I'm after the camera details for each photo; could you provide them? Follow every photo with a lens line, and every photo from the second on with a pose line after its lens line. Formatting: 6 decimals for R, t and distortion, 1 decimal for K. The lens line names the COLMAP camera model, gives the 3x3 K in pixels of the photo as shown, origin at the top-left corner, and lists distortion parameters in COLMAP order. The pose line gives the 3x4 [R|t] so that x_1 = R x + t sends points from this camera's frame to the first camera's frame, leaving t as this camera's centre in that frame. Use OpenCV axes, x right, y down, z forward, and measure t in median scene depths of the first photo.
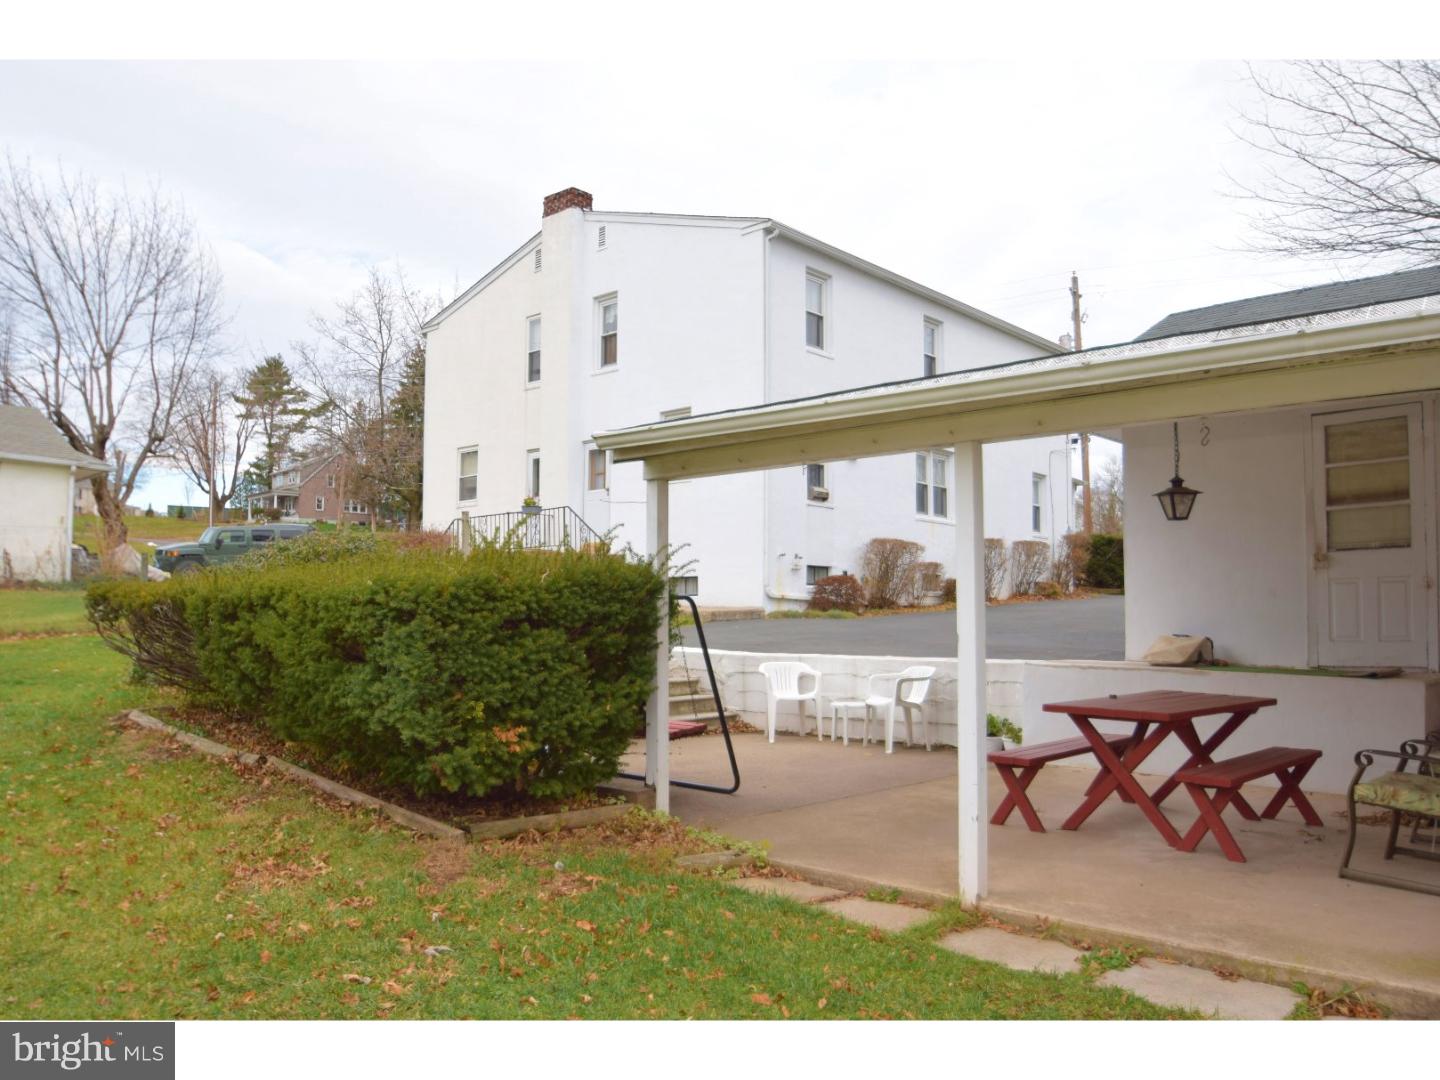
lens RADIAL K [[1137.6, 0, 720.0], [0, 1137.6, 540.0], [0, 0, 1]] dist [-0.074527, 0.001264]
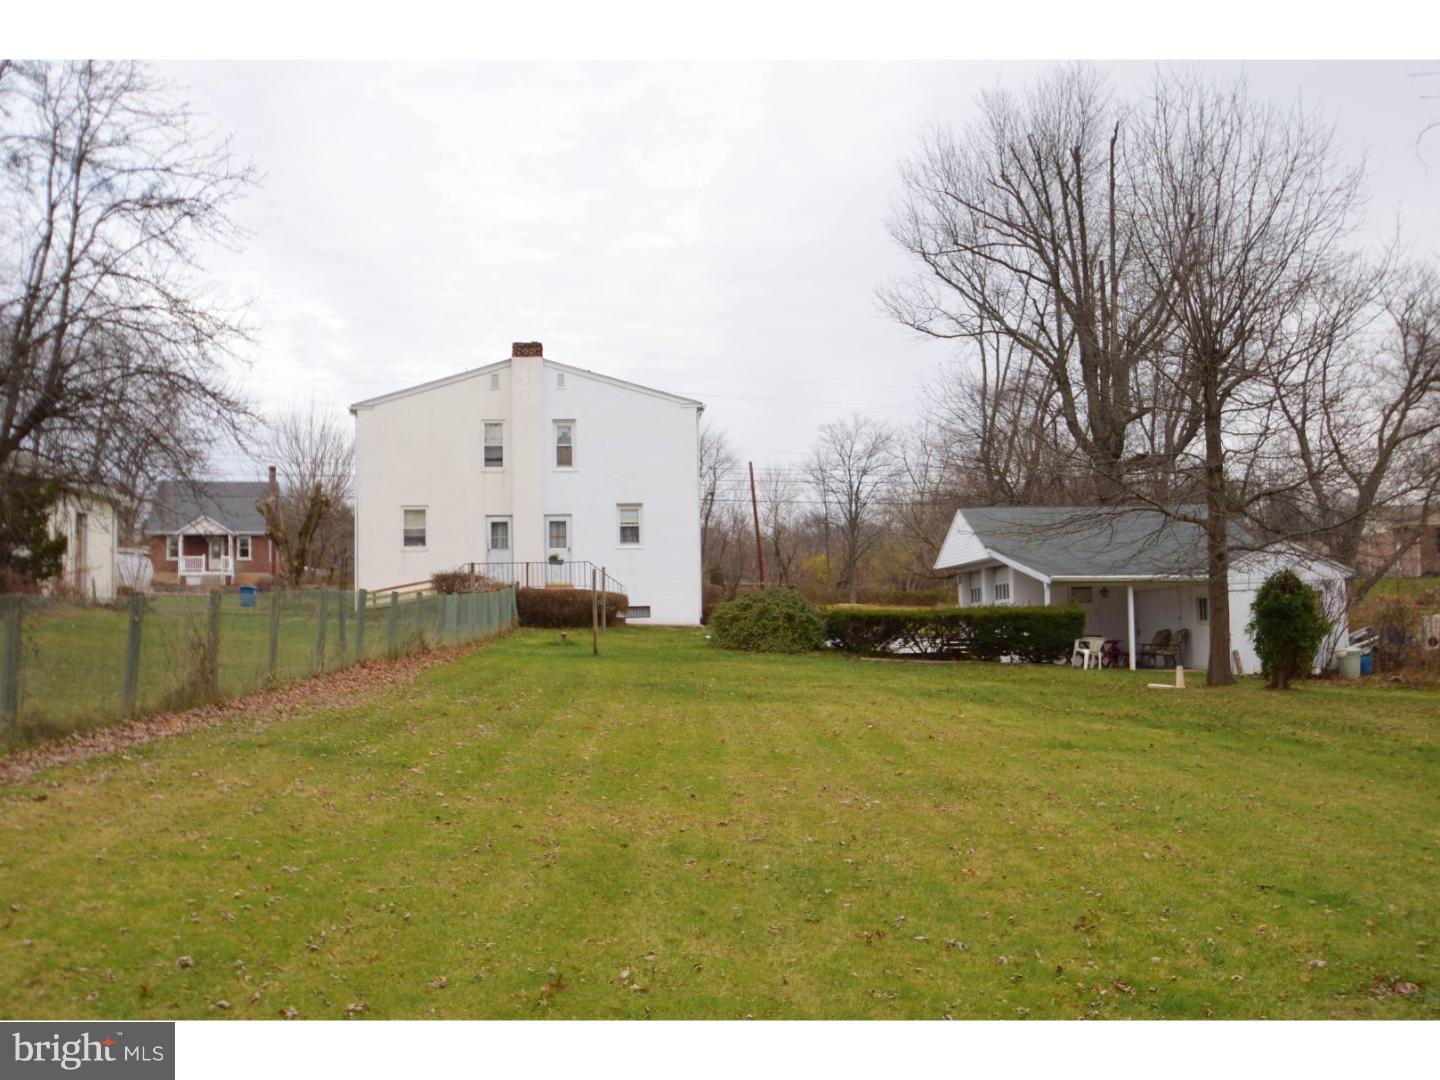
lens RADIAL K [[1347.7, 0, 721.8], [0, 1347.7, 561.4], [0, 0, 1]] dist [-0.081041, 0.009964]
pose [[0.686962, 0.028455, 0.726136, -1.367897], [-0.036330, 0.999328, -0.004791, -0.027115], [-0.725784, -0.023089, 0.687535, -0.434540]]
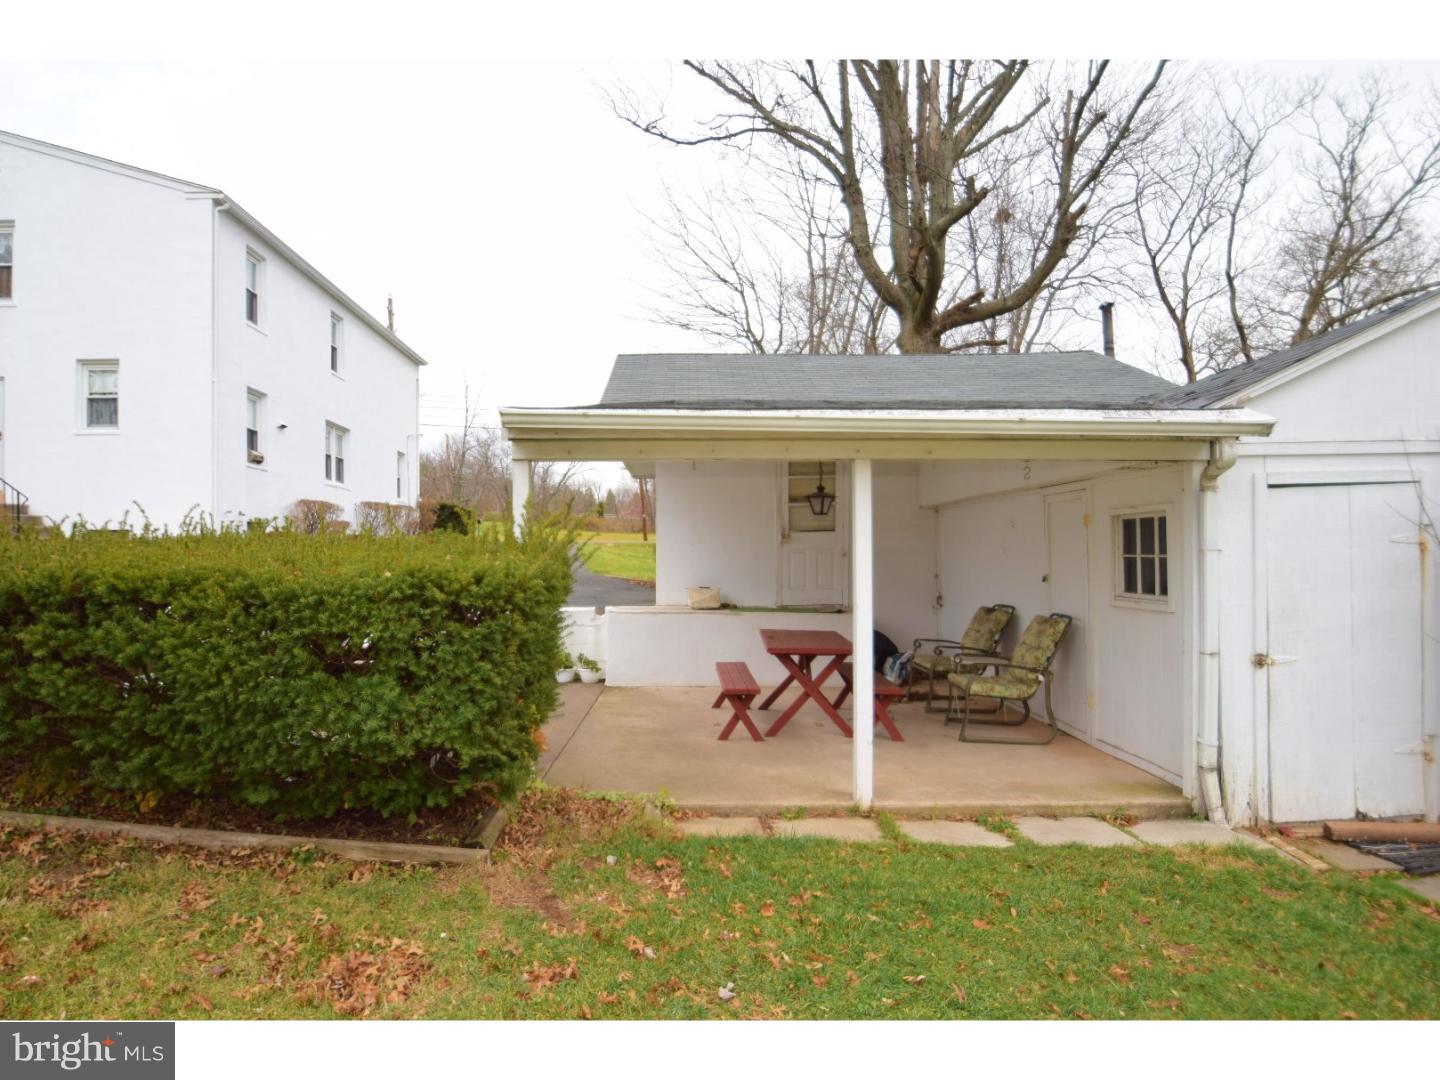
lens RADIAL K [[812.8, 0, 726.2], [0, 812.8, 552.2], [0, 0, 1]] dist [-0.031972, -0.000162]
pose [[0.695075, 0.000772, 0.718937, -0.160204], [-0.046167, 0.997983, 0.043563, -0.003499], [-0.717454, -0.063471, 0.693709, 0.127773]]
